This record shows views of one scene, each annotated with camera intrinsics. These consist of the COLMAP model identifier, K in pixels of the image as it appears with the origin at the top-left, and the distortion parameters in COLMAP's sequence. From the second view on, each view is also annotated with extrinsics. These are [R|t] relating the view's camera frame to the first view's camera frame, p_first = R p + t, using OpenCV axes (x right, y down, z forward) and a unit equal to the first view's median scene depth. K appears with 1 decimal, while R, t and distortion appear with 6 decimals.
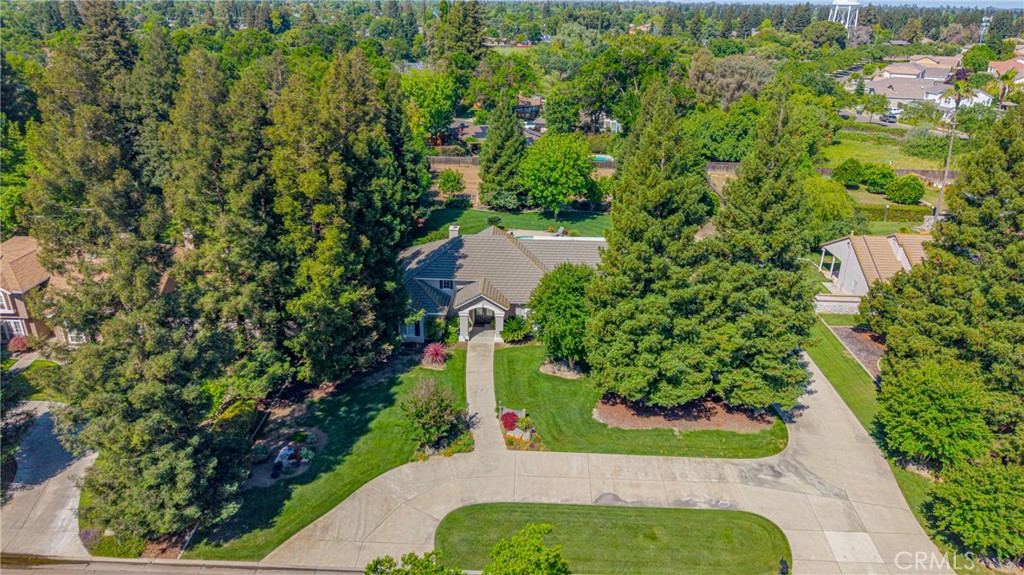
lens RADIAL K [[702.7, 0, 512.0], [0, 702.7, 287.5], [0, 0, 1]] dist [0.007253, -0.001664]
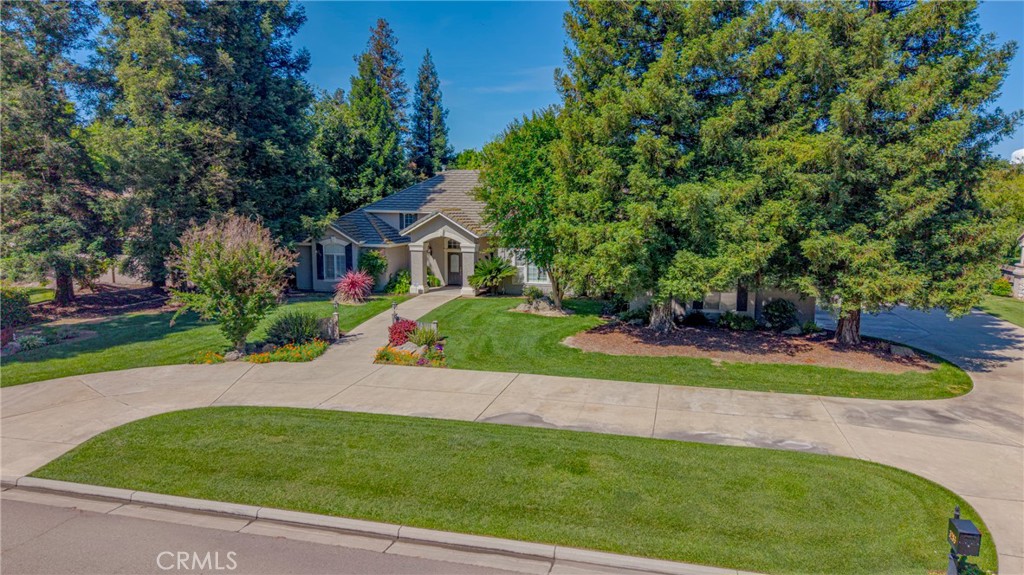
lens RADIAL K [[702.7, 0, 512.0], [0, 702.7, 287.5], [0, 0, 1]] dist [0.007253, -0.001664]
pose [[0.976319, 0.017875, -0.215595, 0.200057], [-0.075841, 0.961614, -0.263718, 0.296753], [0.202605, 0.273824, 0.940198, 0.496505]]
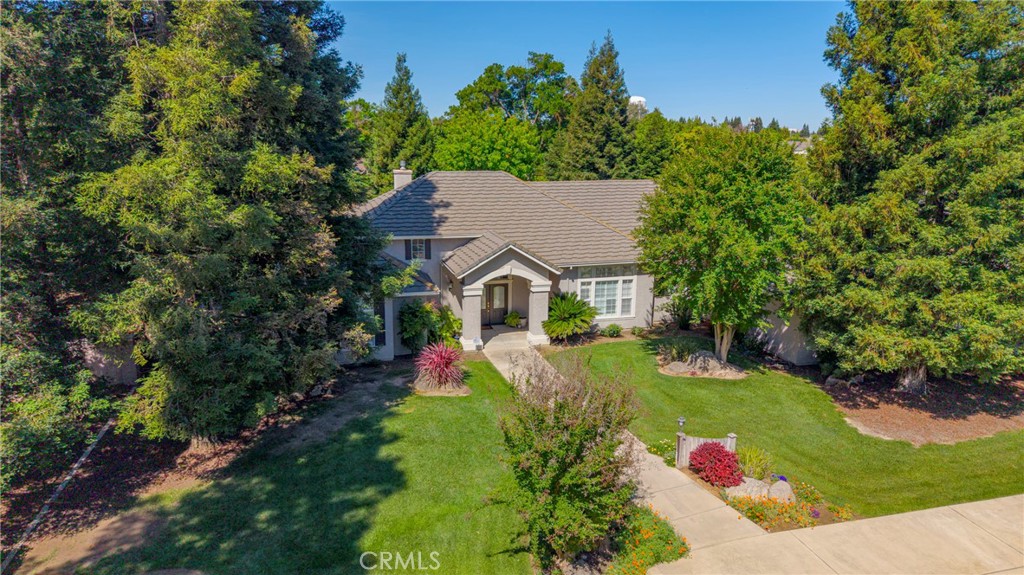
lens RADIAL K [[680.8, 0, 512.0], [0, 680.8, 287.5], [0, 0, 1]] dist [-0.000632, -0.000956]
pose [[0.956412, -0.069077, 0.283735, -0.219933], [0.117397, 0.980598, -0.156987, 0.140121], [-0.267385, 0.183453, 0.945965, 0.654798]]
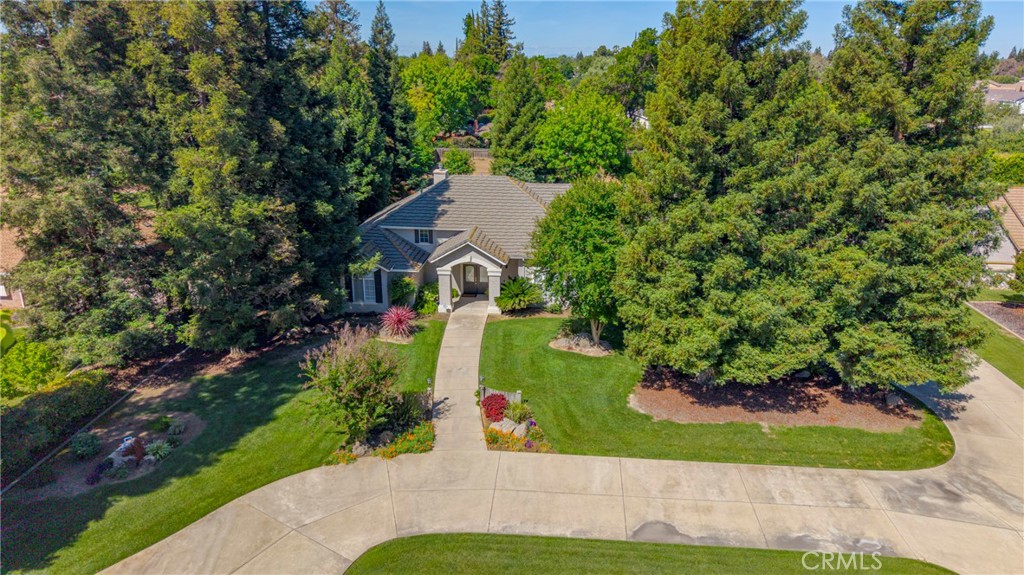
lens RADIAL K [[696.0, 0, 513.4], [0, 696.0, 292.2], [0, 0, 1]] dist [-0.004234, 0.004916]
pose [[0.998825, 0.005249, -0.048180, 0.042818], [-0.008859, 0.997142, -0.075025, 0.134856], [0.047649, 0.075363, 0.996017, 0.377022]]
